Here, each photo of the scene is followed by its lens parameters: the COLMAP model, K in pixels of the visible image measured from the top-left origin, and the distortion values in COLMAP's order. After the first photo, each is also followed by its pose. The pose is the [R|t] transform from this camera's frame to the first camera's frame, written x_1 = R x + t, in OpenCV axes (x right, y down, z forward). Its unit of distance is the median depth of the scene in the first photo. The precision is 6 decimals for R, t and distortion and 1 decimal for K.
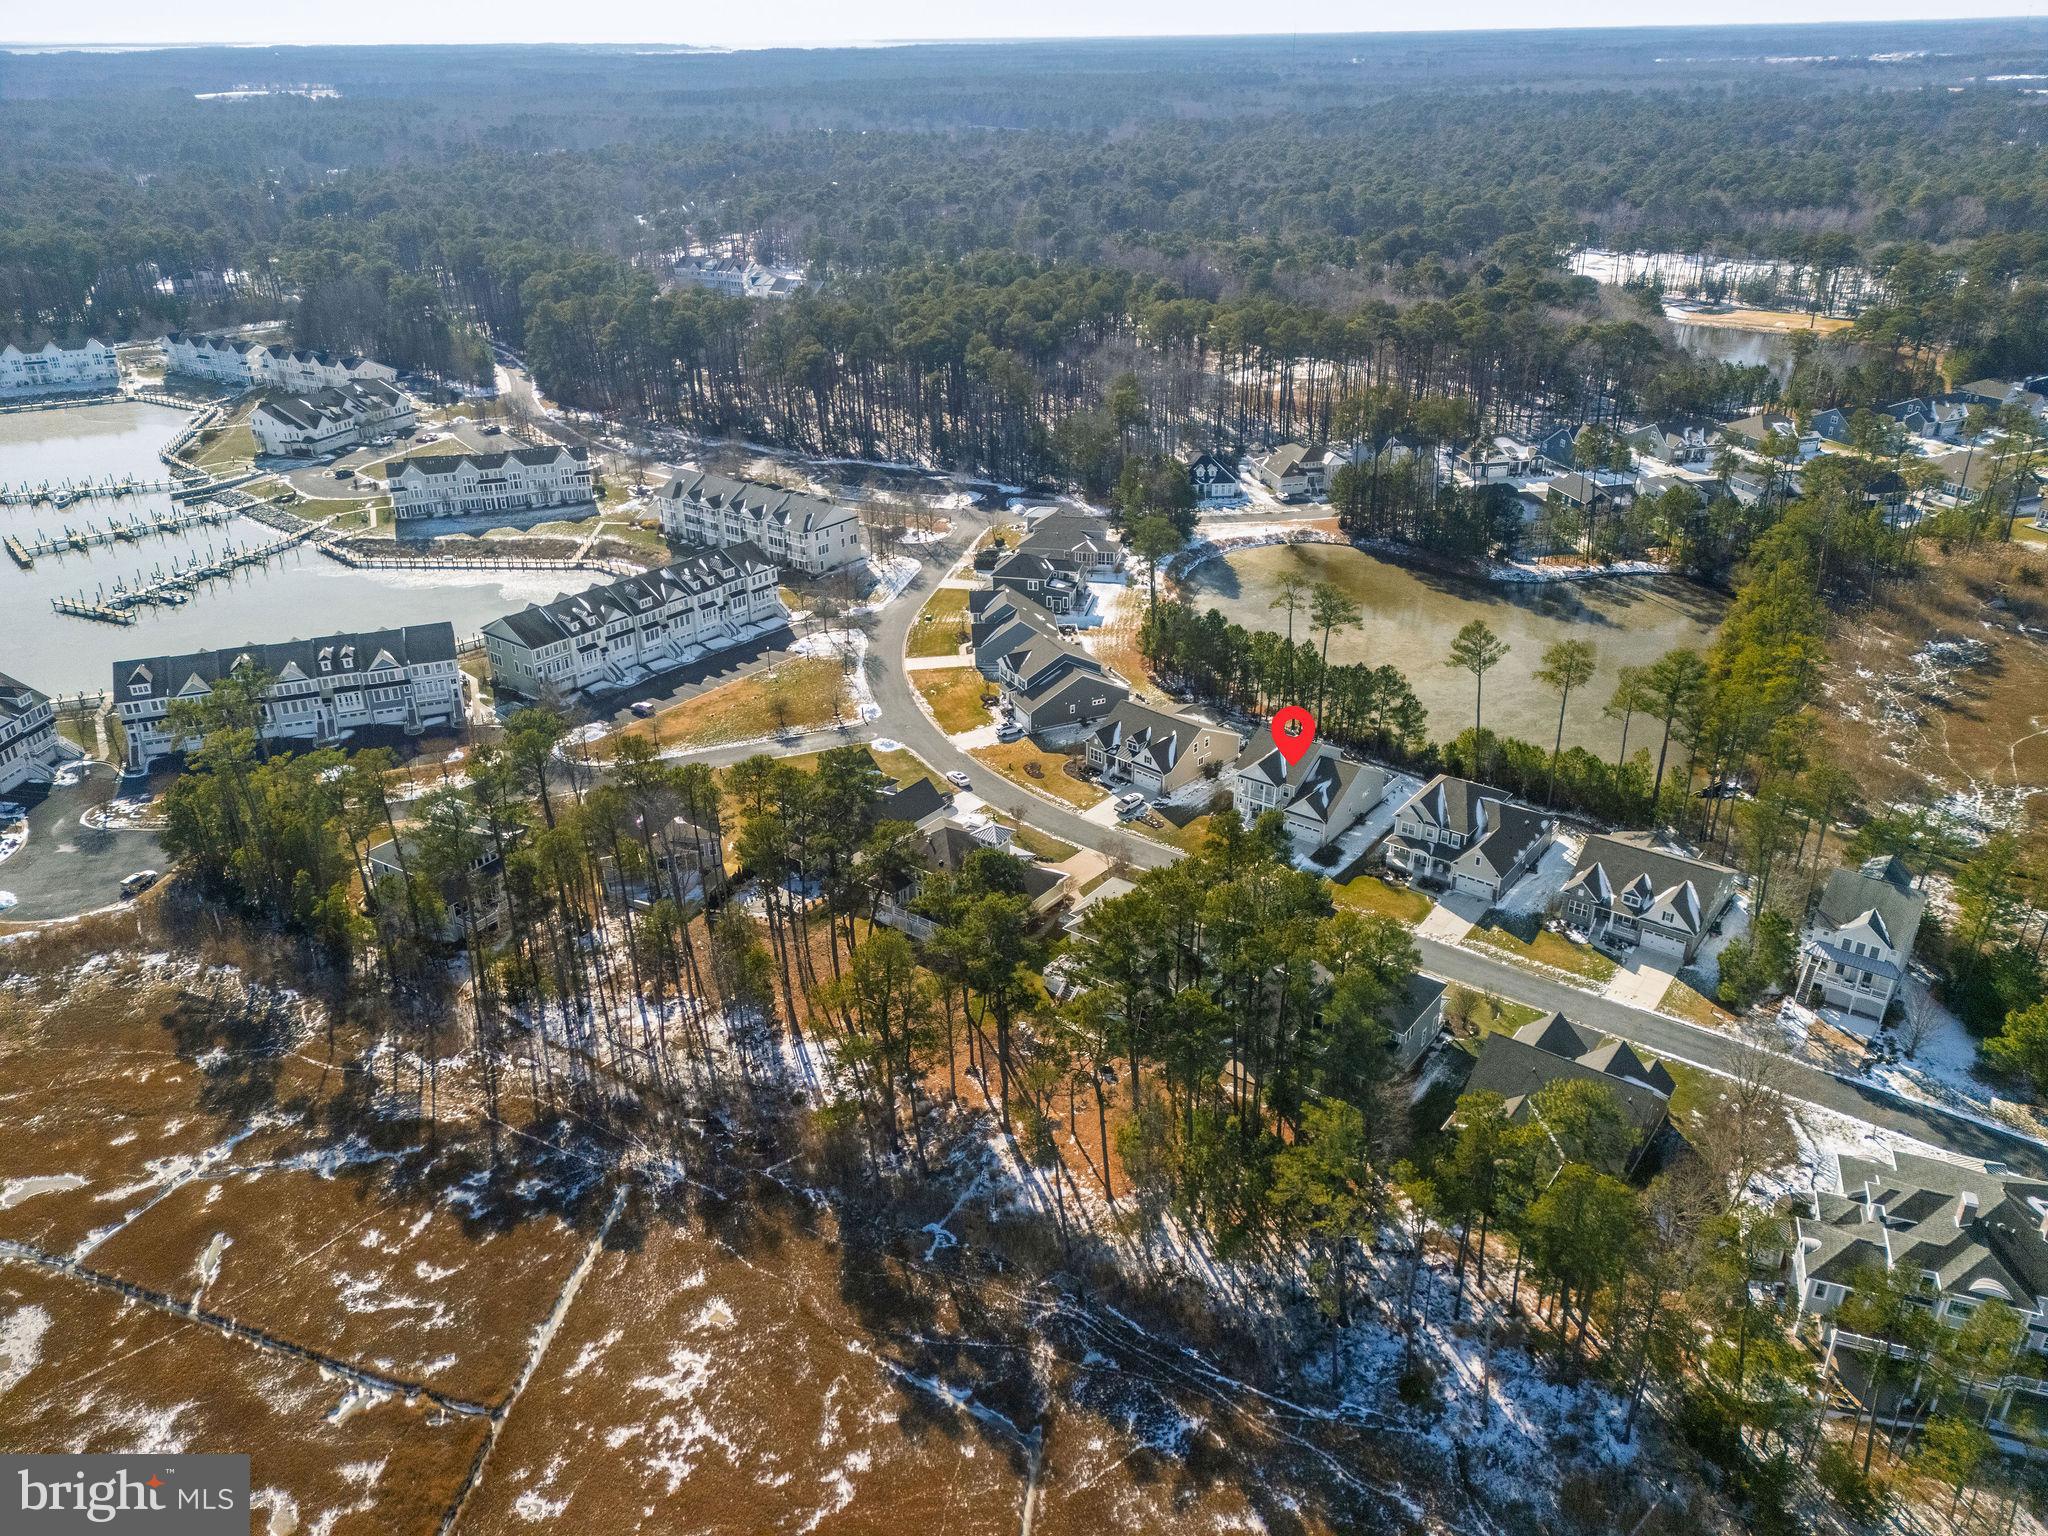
lens RADIAL K [[1504.6, 0, 1029.9], [0, 1504.6, 765.5], [0, 0, 1]] dist [0.082672, -0.069347]
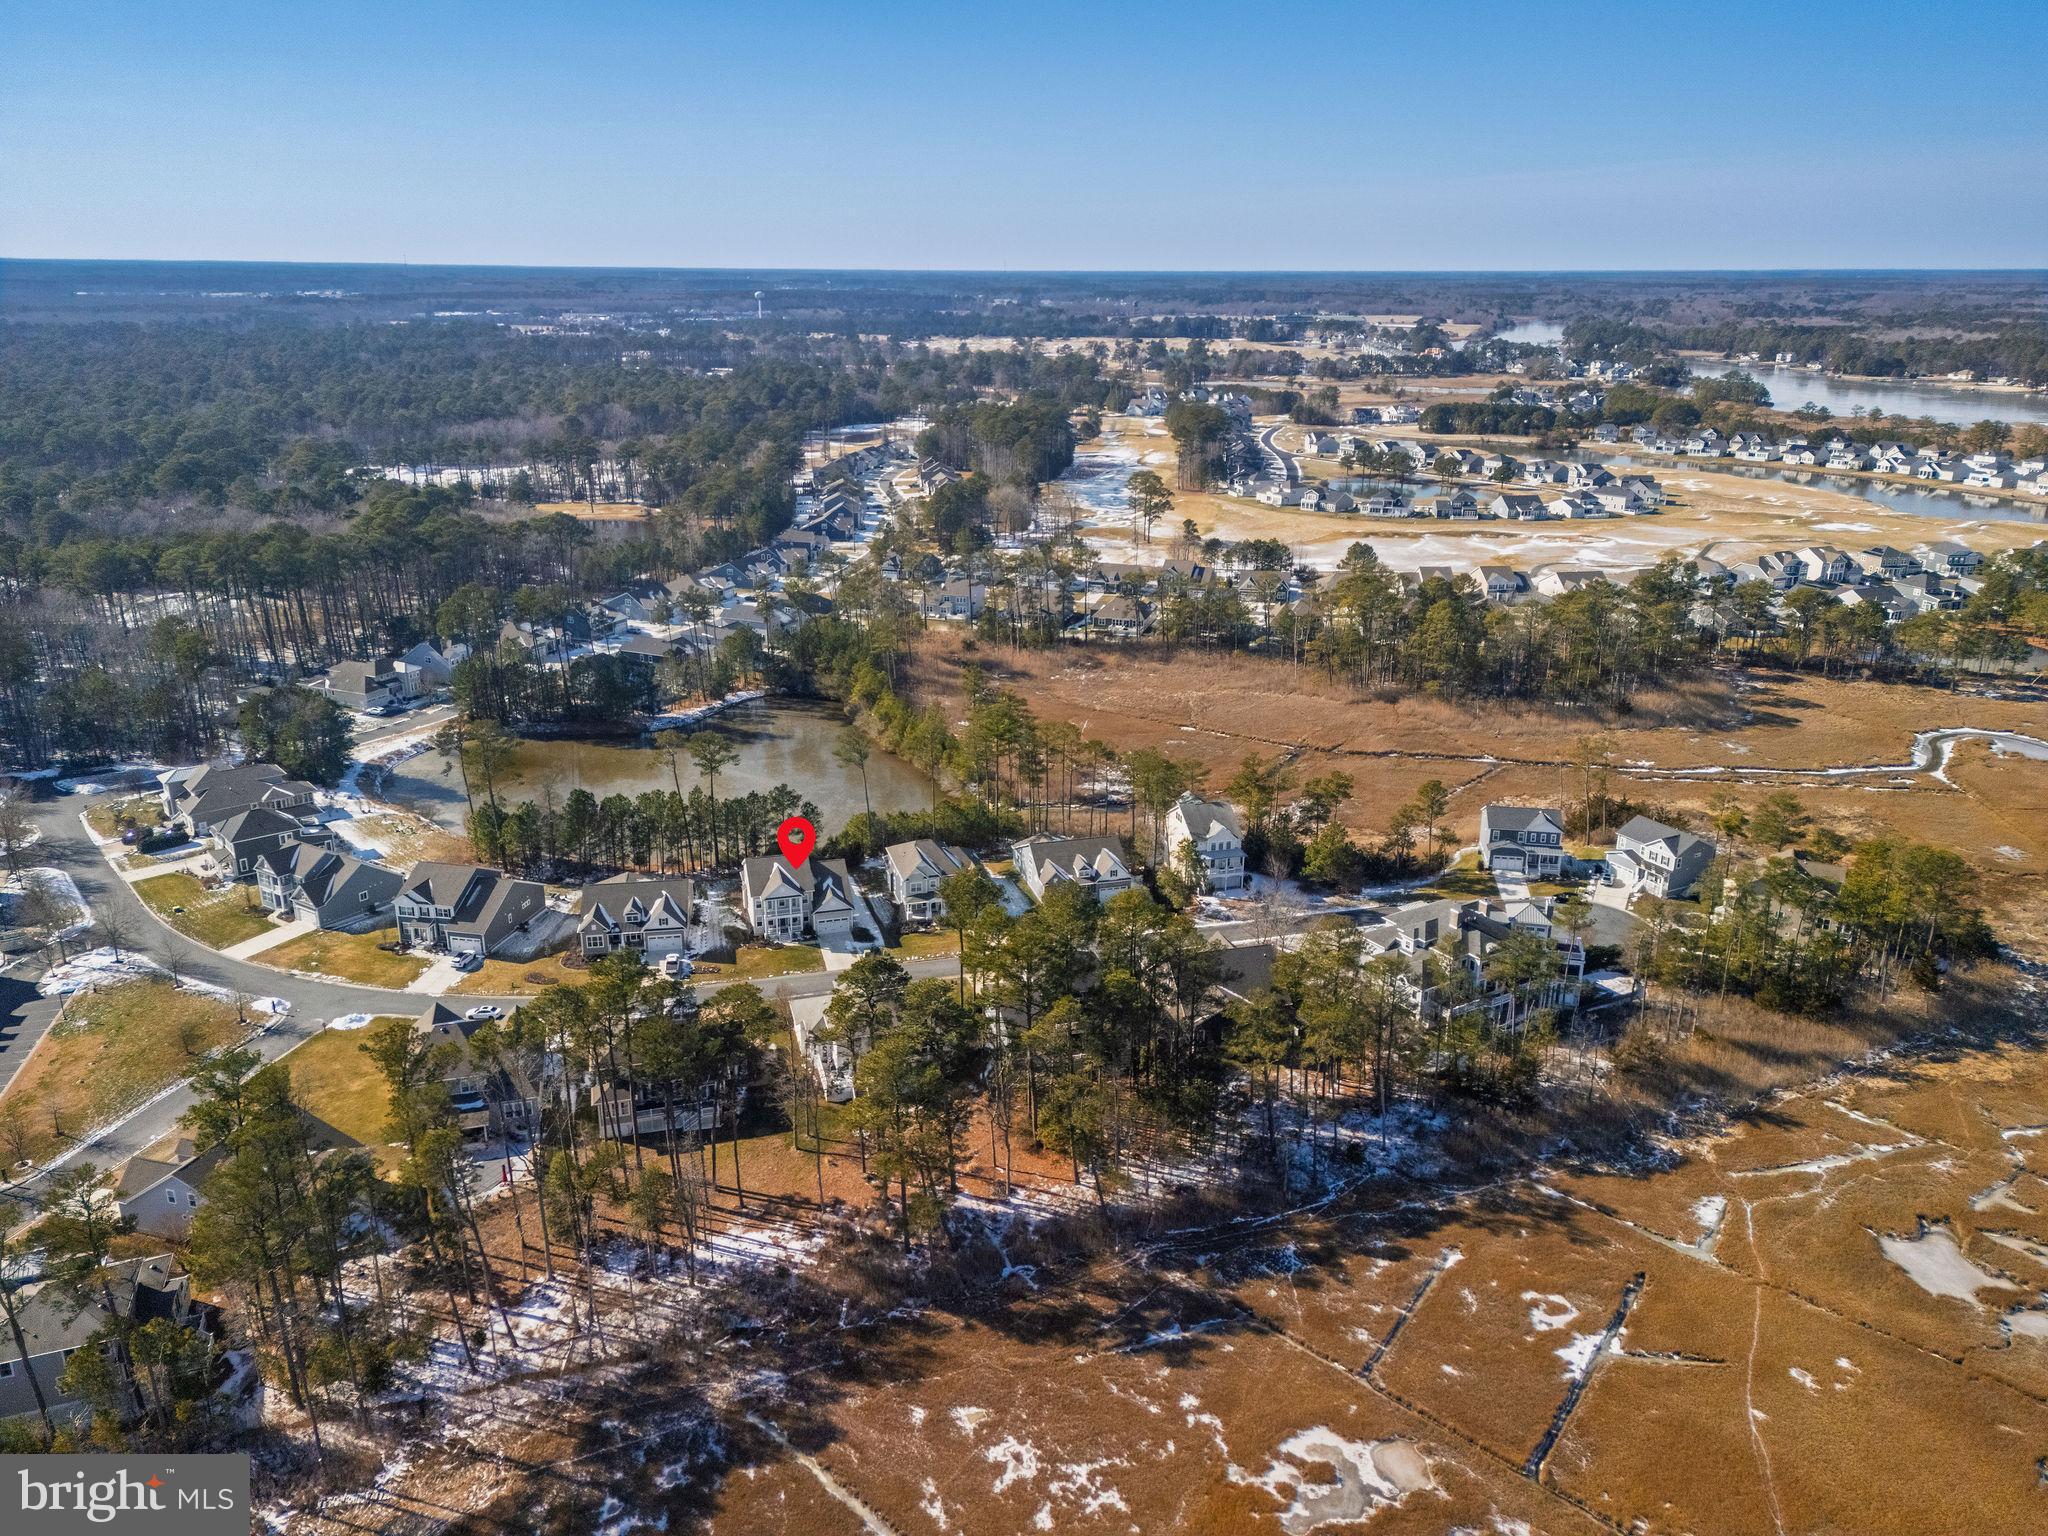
lens RADIAL K [[1504.6, 0, 1029.9], [0, 1504.6, 765.5], [0, 0, 1]] dist [0.082672, -0.069347]
pose [[0.600808, -0.239618, 0.762635, -0.558743], [0.336966, 0.941032, 0.030207, -0.052873], [-0.724903, 0.238834, 0.646123, 0.113084]]
